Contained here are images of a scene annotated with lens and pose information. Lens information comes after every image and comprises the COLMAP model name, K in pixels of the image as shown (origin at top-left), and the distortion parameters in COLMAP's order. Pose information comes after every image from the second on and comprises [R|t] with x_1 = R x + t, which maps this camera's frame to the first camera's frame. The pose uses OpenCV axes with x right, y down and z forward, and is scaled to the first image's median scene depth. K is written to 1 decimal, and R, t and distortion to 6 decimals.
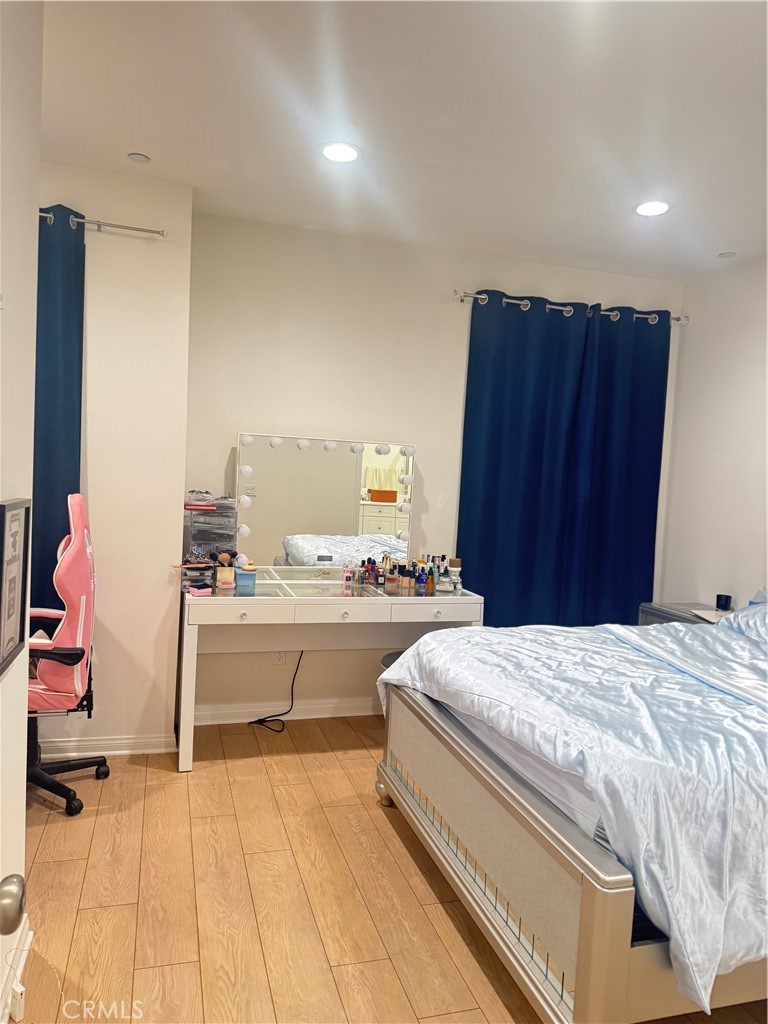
lens RADIAL K [[728.2, 0, 381.1], [0, 728.2, 508.9], [0, 0, 1]] dist [0.098452, -0.106250]
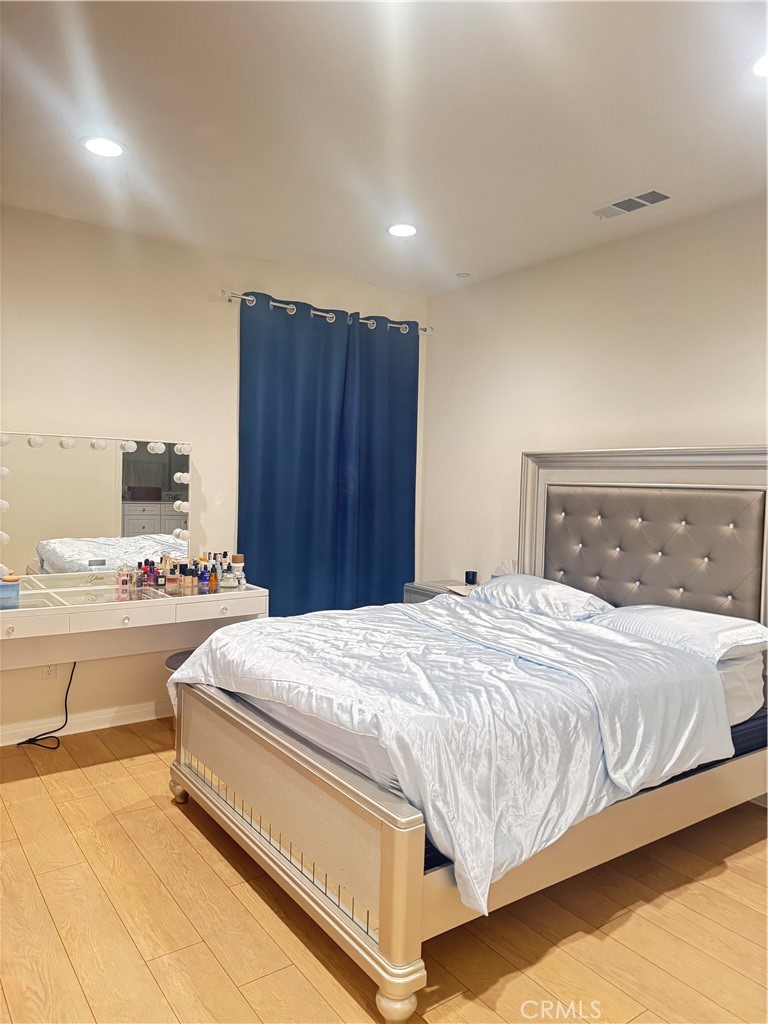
lens RADIAL K [[728.2, 0, 381.1], [0, 728.2, 508.9], [0, 0, 1]] dist [0.098452, -0.106250]
pose [[0.944920, -0.039176, 0.324947, -0.048569], [0.036915, 0.999232, 0.013122, -0.002344], [-0.325212, -0.000403, 0.945641, -0.045164]]
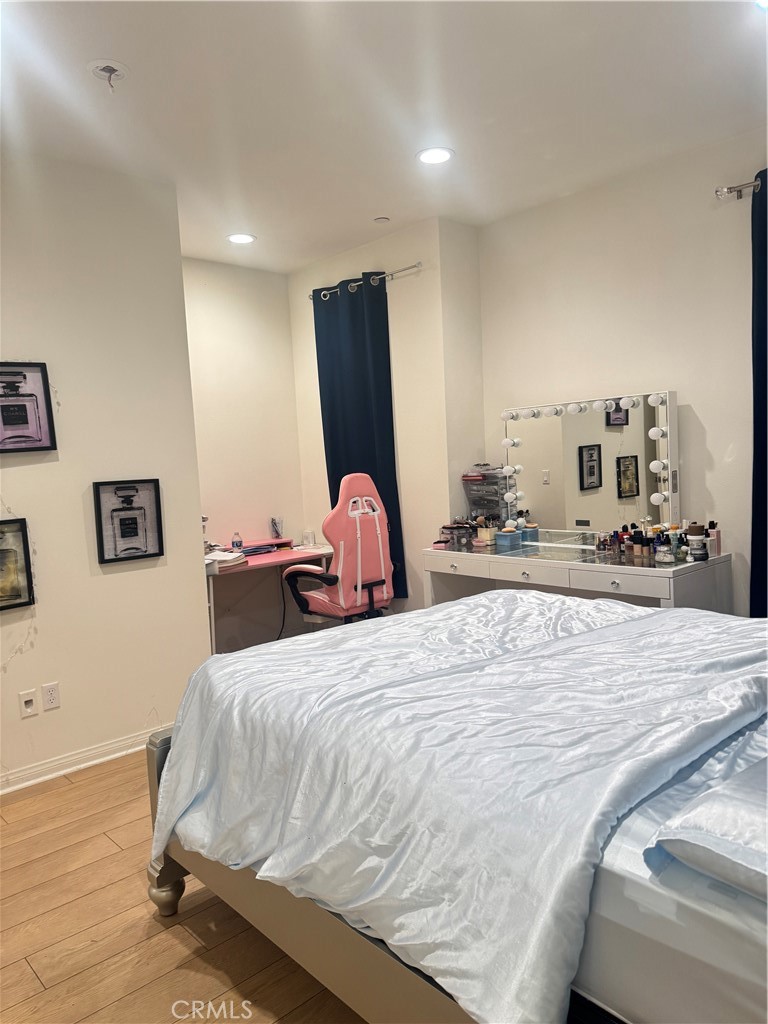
lens RADIAL K [[728.2, 0, 381.1], [0, 728.2, 508.9], [0, 0, 1]] dist [0.098452, -0.106250]
pose [[0.418178, -0.007943, -0.908330, 0.887742], [0.033763, 0.999407, 0.006805, 0.041262], [0.907737, -0.033514, 0.418198, 0.425566]]
